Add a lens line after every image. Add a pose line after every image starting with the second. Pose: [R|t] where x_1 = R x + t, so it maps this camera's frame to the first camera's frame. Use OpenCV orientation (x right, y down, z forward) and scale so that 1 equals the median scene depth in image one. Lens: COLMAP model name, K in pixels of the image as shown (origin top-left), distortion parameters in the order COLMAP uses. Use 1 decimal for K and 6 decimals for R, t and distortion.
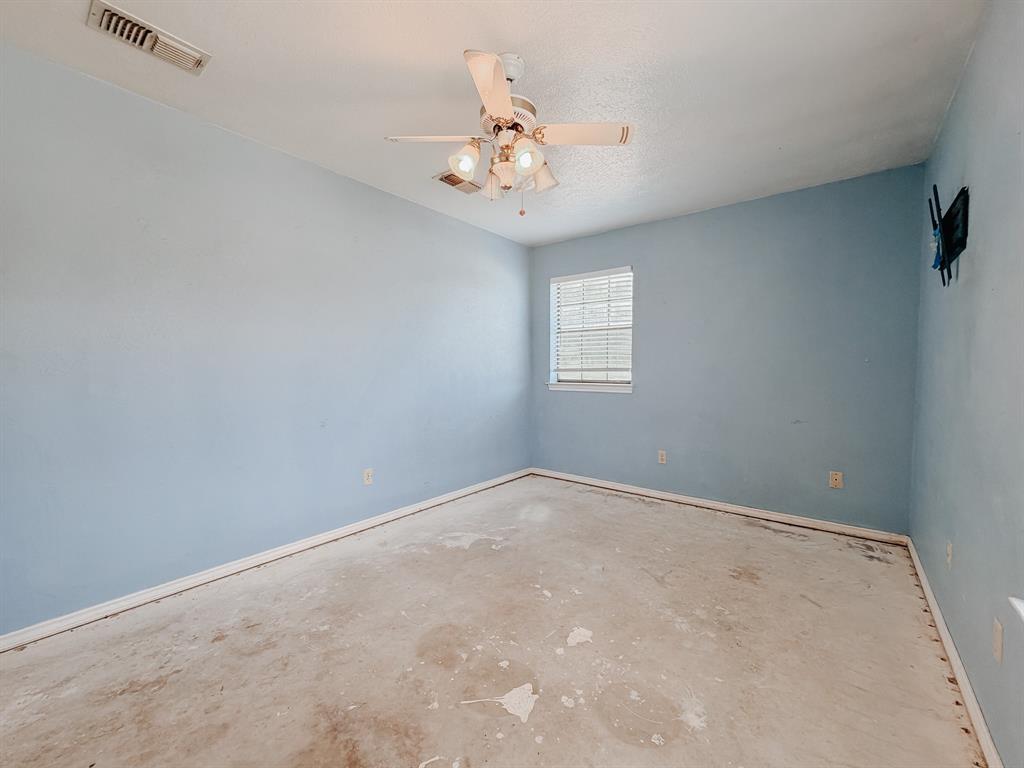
lens RADIAL K [[416.6, 0, 507.8], [0, 416.6, 384.8], [0, 0, 1]] dist [-0.001361, 0.000139]
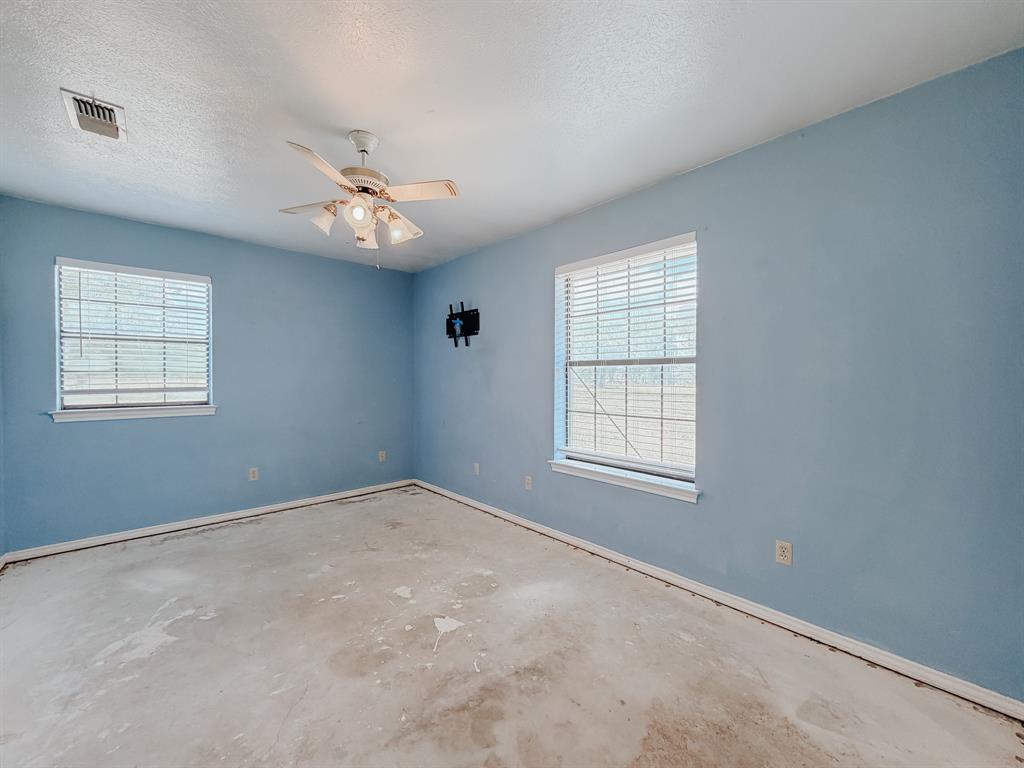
lens RADIAL K [[419.5, 0, 513.7], [0, 419.5, 378.4], [0, 0, 1]] dist [-0.002620, -0.000254]
pose [[0.154251, -0.003227, 0.988027, -0.666430], [0.041438, 0.999136, -0.003206, -0.037898], [-0.987162, 0.041436, 0.154251, 0.249956]]
